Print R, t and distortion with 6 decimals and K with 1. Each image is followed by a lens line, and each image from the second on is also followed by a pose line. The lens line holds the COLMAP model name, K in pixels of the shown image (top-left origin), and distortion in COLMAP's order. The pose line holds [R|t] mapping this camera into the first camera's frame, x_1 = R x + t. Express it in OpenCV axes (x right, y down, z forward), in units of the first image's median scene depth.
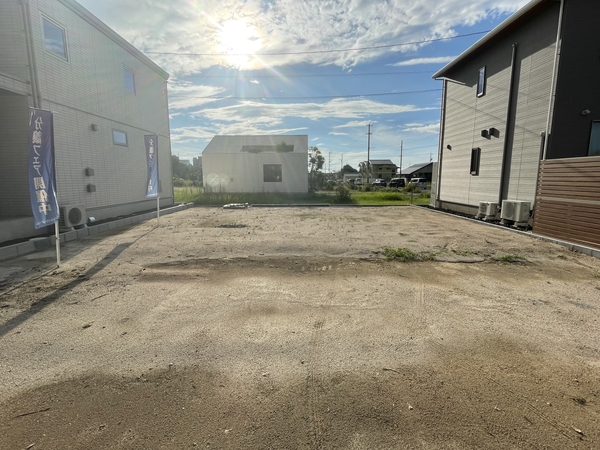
lens RADIAL K [[298.2, 0, 300.0], [0, 298.2, 225.0], [0, 0, 1]] dist [-0.000870, -0.000439]
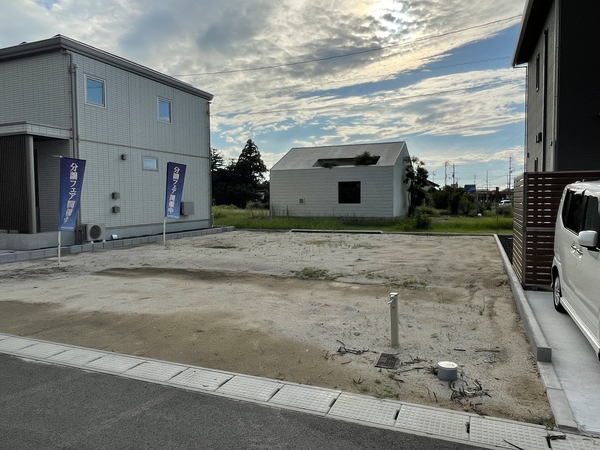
lens RADIAL K [[436.8, 0, 300.0], [0, 436.8, 225.0], [0, 0, 1]] dist [0.005949, 0.002419]
pose [[0.926588, 0.015747, -0.375748, 0.516071], [-0.050448, 0.995297, -0.082693, 0.034307], [0.372679, 0.095578, 0.923025, -0.249952]]
